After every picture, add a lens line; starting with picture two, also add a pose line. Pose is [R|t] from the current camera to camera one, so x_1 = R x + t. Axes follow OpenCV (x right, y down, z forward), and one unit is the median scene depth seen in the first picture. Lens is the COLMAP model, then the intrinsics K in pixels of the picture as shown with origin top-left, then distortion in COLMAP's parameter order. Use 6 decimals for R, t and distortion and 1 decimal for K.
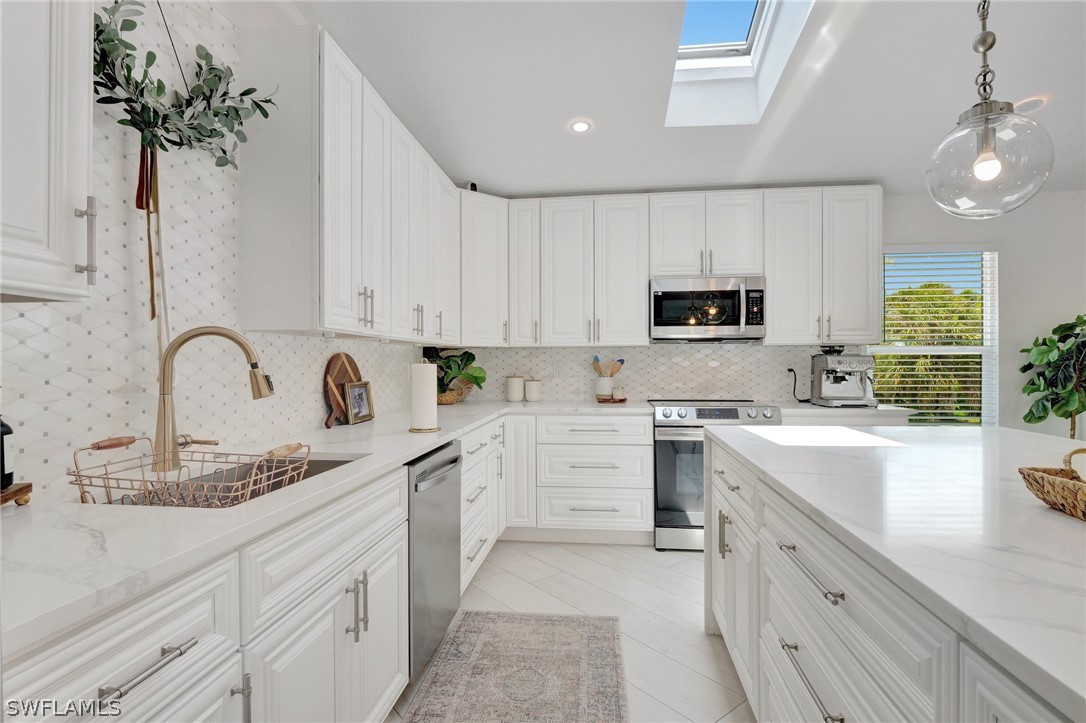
lens RADIAL K [[526.0, 0, 537.7], [0, 526.0, 362.5], [0, 0, 1]] dist [-0.013839, -0.001197]
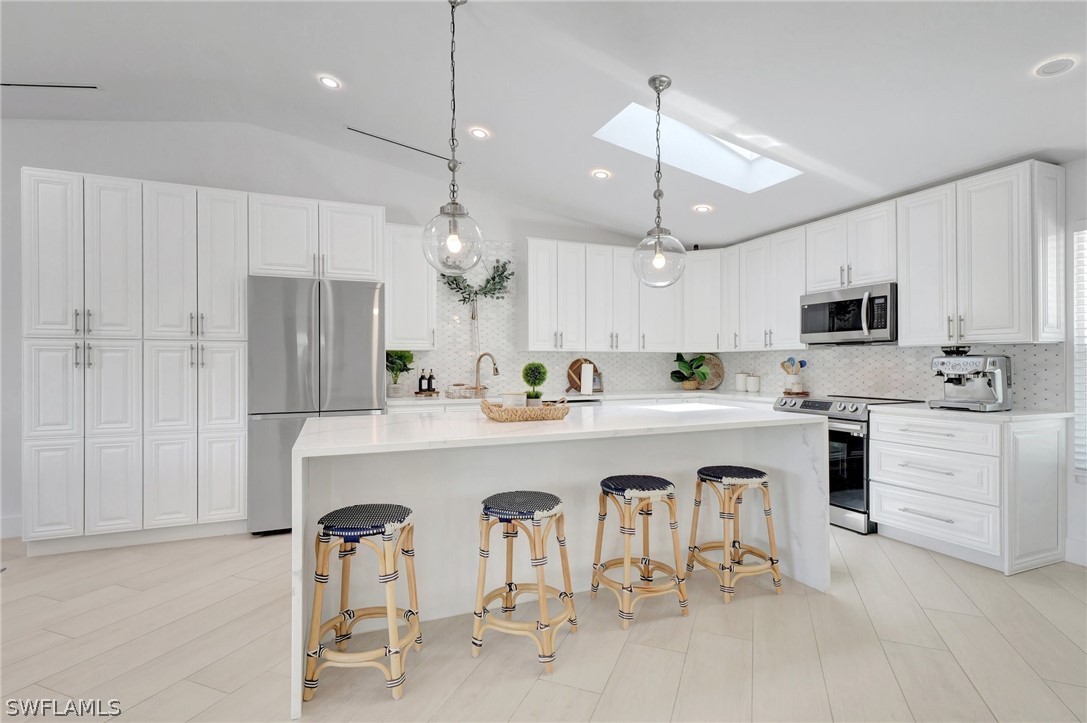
lens RADIAL K [[526.5, 0, 532.2], [0, 526.5, 359.3], [0, 0, 1]] dist [-0.013839, -0.001197]
pose [[0.488715, -0.005475, -0.872426, 1.007546], [0.001577, 0.999984, -0.005392, -0.003687], [0.872442, 0.001260, 0.488716, -0.153556]]
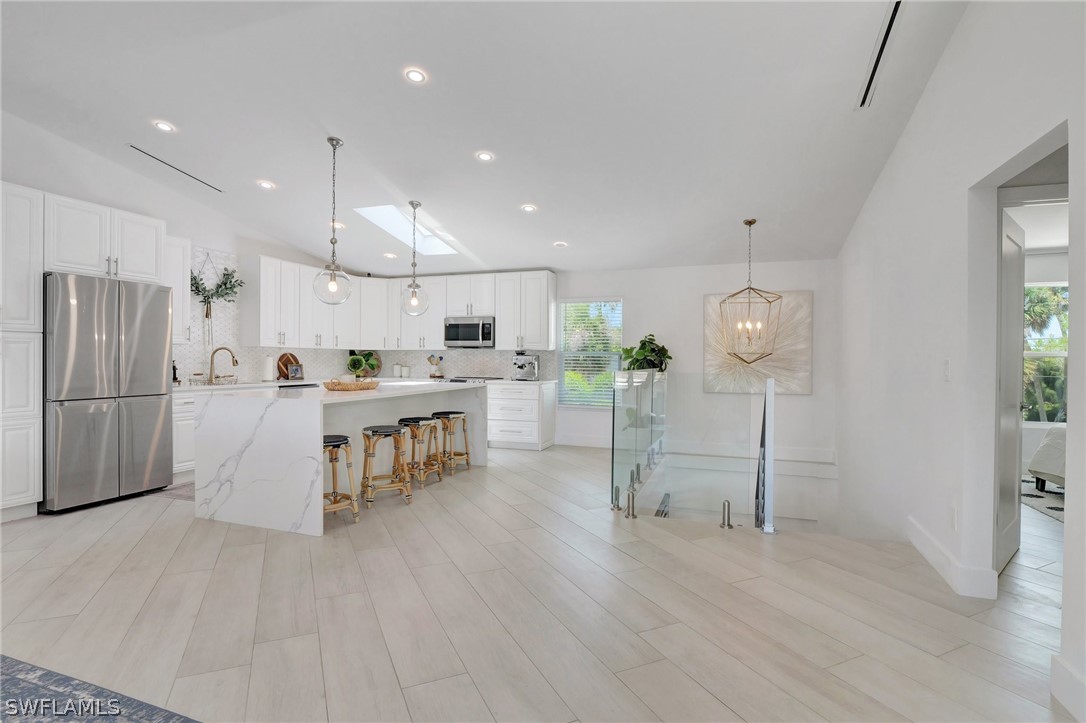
lens RADIAL K [[526.0, 0, 545.8], [0, 526.0, 361.1], [0, 0, 1]] dist [-0.013839, -0.001197]
pose [[0.977657, 0.010874, -0.209925, 1.076151], [-0.009980, 0.999936, 0.005318, -0.003476], [0.209969, -0.003104, 0.977703, -0.975589]]
